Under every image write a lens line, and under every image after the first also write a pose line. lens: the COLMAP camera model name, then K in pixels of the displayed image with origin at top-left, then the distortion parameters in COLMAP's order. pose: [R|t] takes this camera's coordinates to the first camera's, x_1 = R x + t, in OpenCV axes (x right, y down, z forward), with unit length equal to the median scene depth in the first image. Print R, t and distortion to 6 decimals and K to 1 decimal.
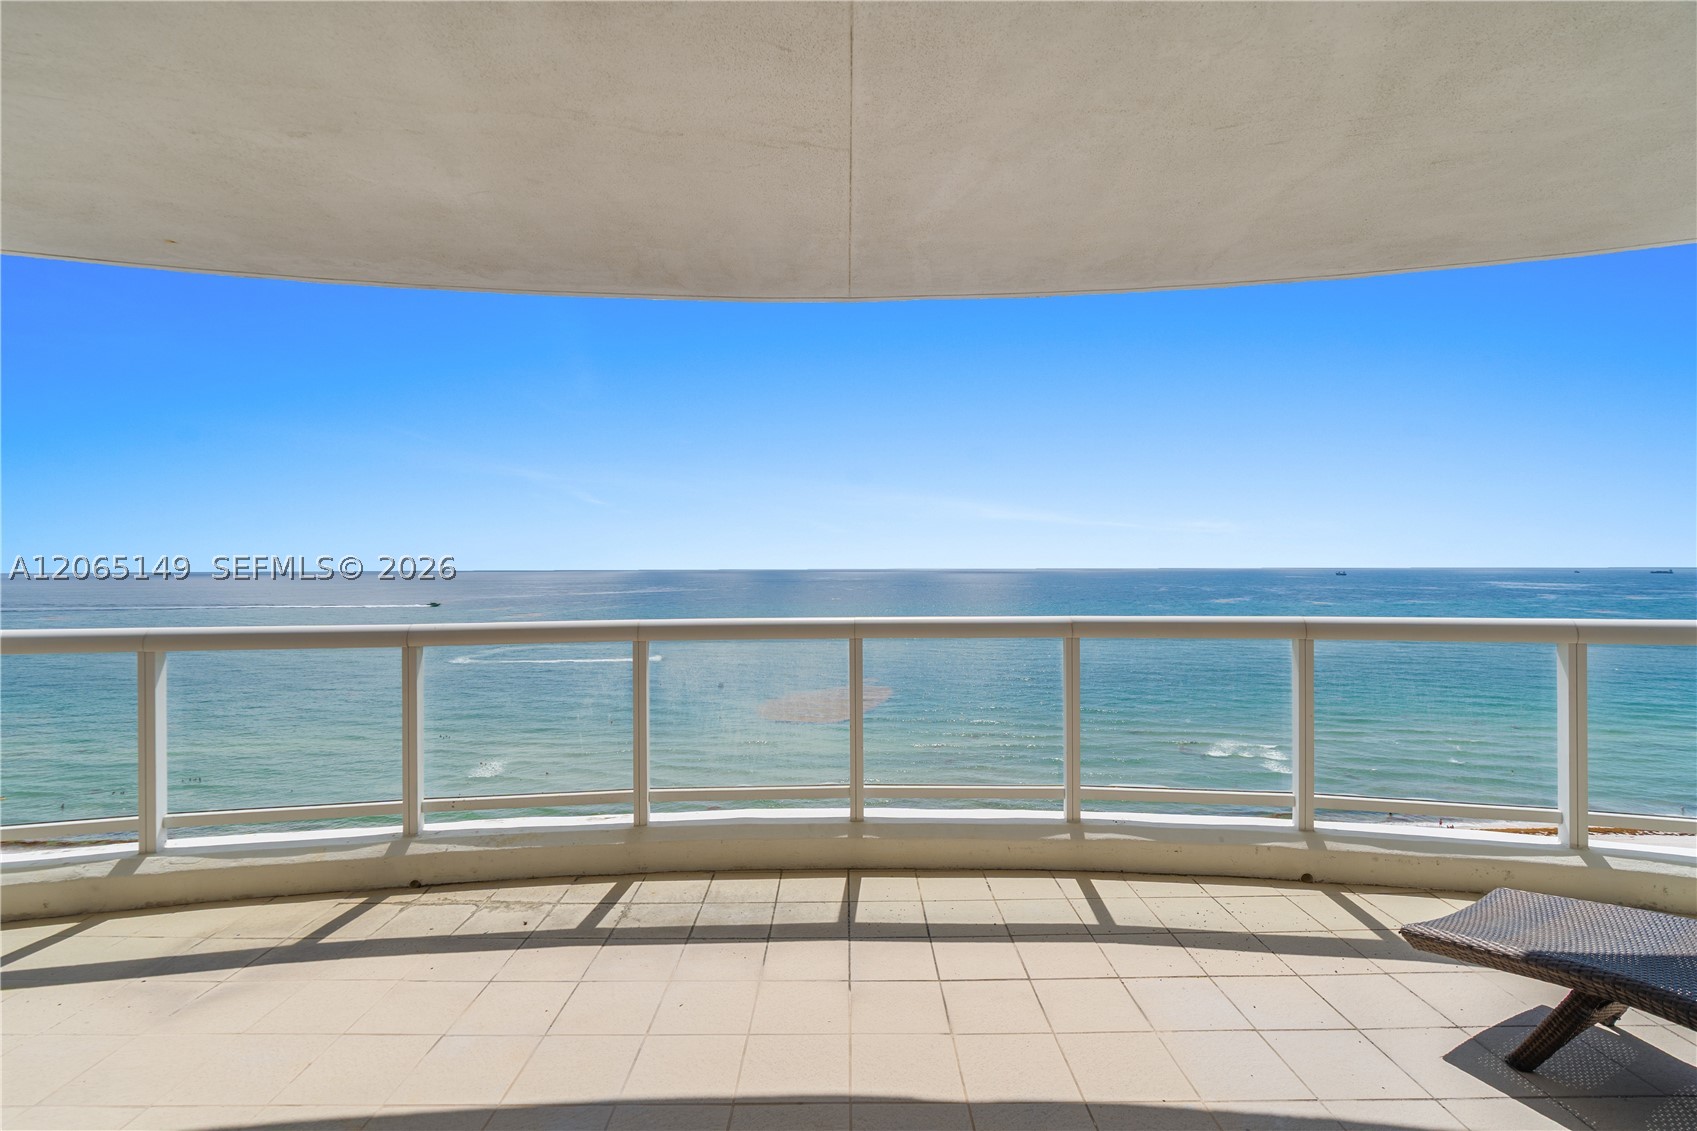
lens RADIAL K [[782.6, 0, 823.7], [0, 782.6, 568.9], [0, 0, 1]] dist [-0.007036, 0.003495]
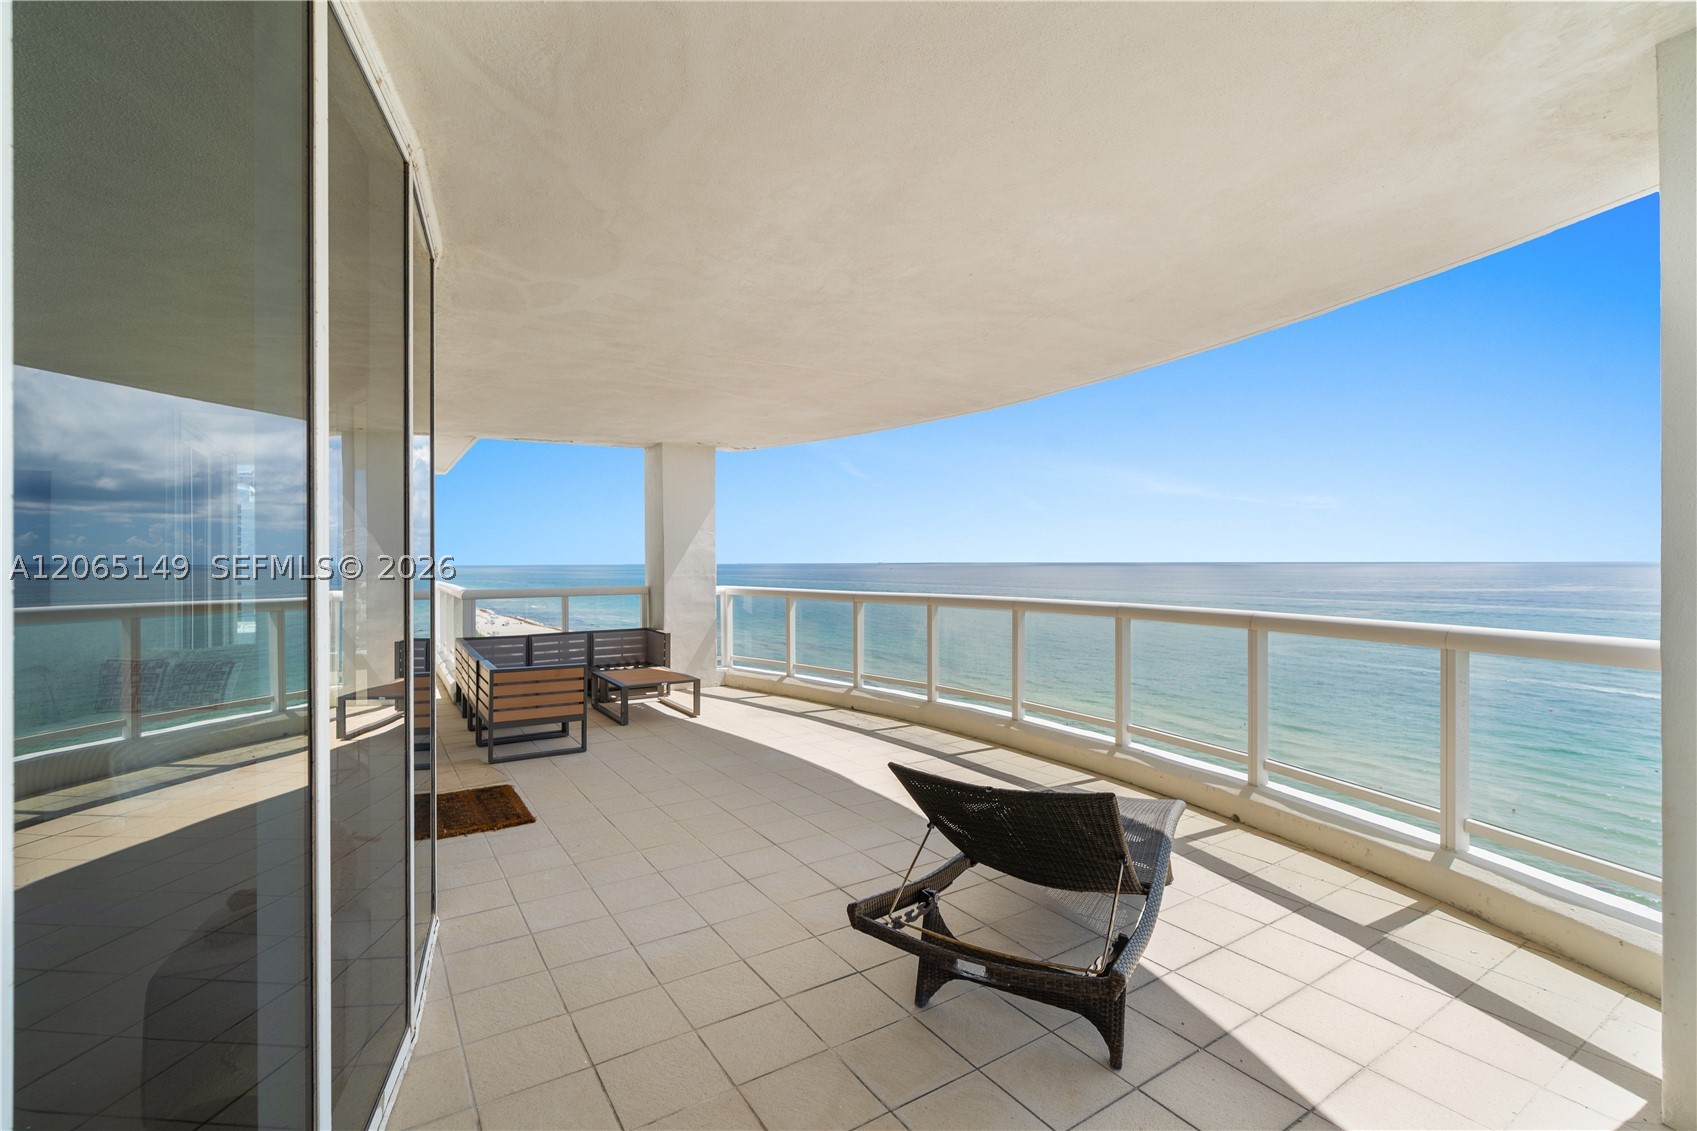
lens RADIAL K [[758.9, 0, 872.5], [0, 758.9, 565.7], [0, 0, 1]] dist [-0.005248, -0.000118]
pose [[0.568036, 0.009738, -0.822946, 1.205342], [0.002179, 0.999909, 0.013336, -0.027002], [0.823001, -0.009368, 0.567963, -0.162731]]
